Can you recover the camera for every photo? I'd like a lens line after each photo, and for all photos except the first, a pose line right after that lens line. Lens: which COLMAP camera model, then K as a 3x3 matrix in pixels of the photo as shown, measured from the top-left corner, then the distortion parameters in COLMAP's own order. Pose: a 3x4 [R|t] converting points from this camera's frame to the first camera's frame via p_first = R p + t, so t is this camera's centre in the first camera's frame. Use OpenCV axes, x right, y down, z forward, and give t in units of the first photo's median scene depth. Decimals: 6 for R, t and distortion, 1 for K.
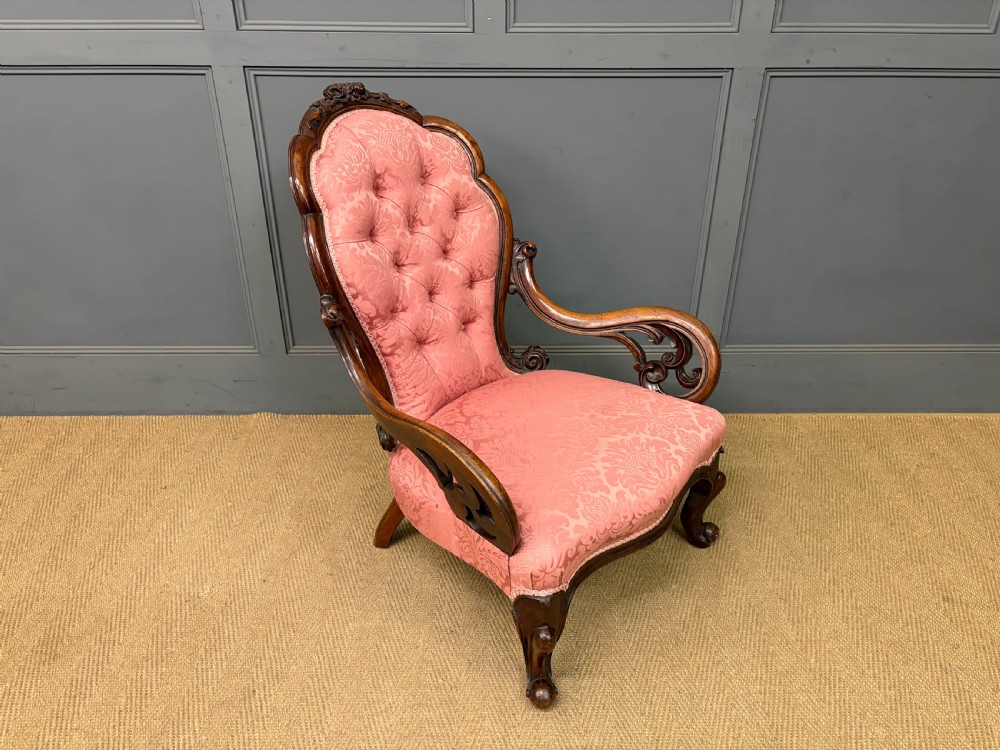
lens RADIAL K [[759.7, 0, 501.6], [0, 759.7, 375.2], [0, 0, 1]] dist [0.062834, -0.073325]
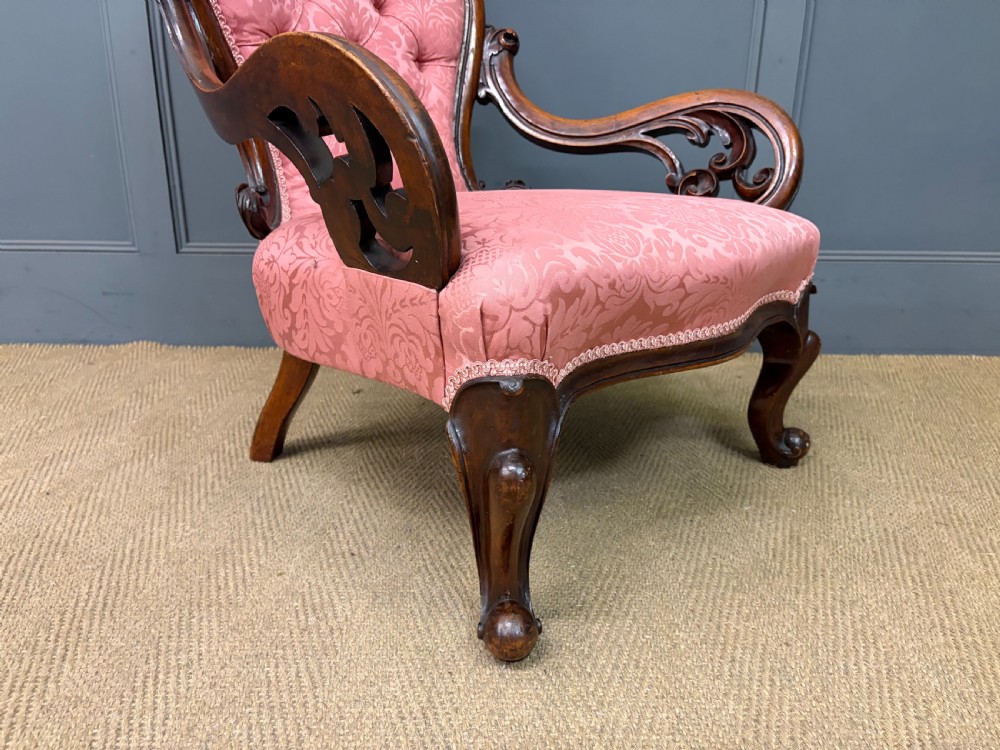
lens RADIAL K [[759.7, 0, 501.9], [0, 759.7, 375.4], [0, 0, 1]] dist [0.062834, -0.073325]
pose [[0.999940, 0.009421, -0.005544, 0.038093], [-0.010310, 0.981370, -0.191850, 0.272764], [0.003633, 0.191896, 0.981409, 0.381959]]
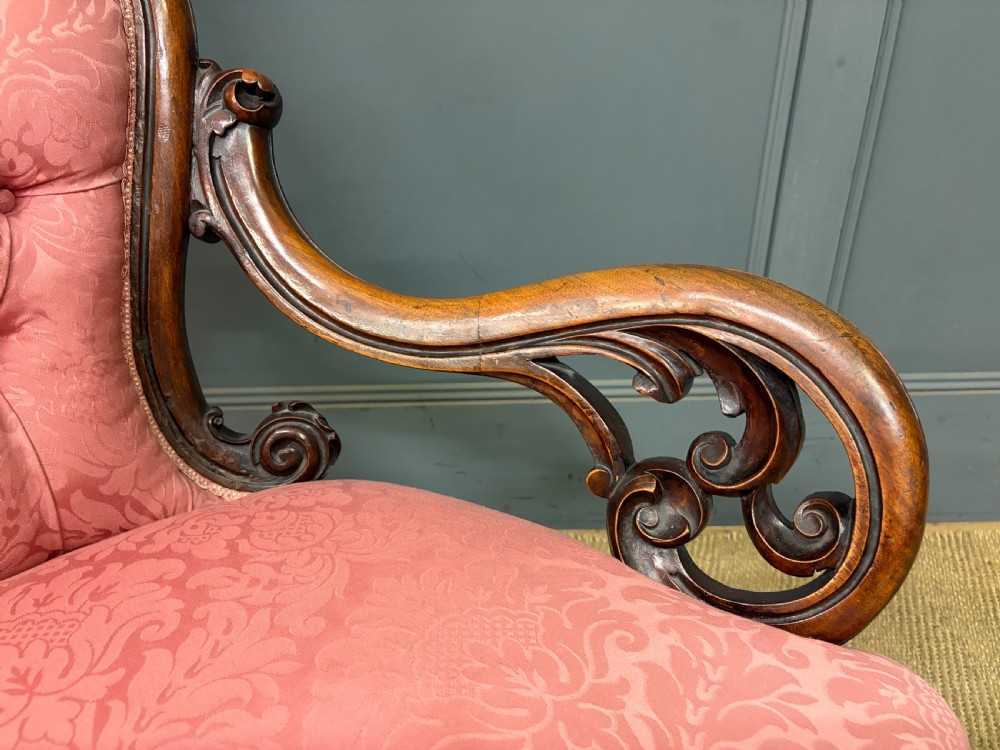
lens RADIAL K [[759.7, 0, 502.6], [0, 759.7, 365.1], [0, 0, 1]] dist [0.062834, -0.073325]
pose [[0.999745, -0.017435, -0.014366, 0.144052], [0.017074, 0.999544, -0.024923, -0.046666], [0.014794, 0.024671, 0.999586, 0.704985]]
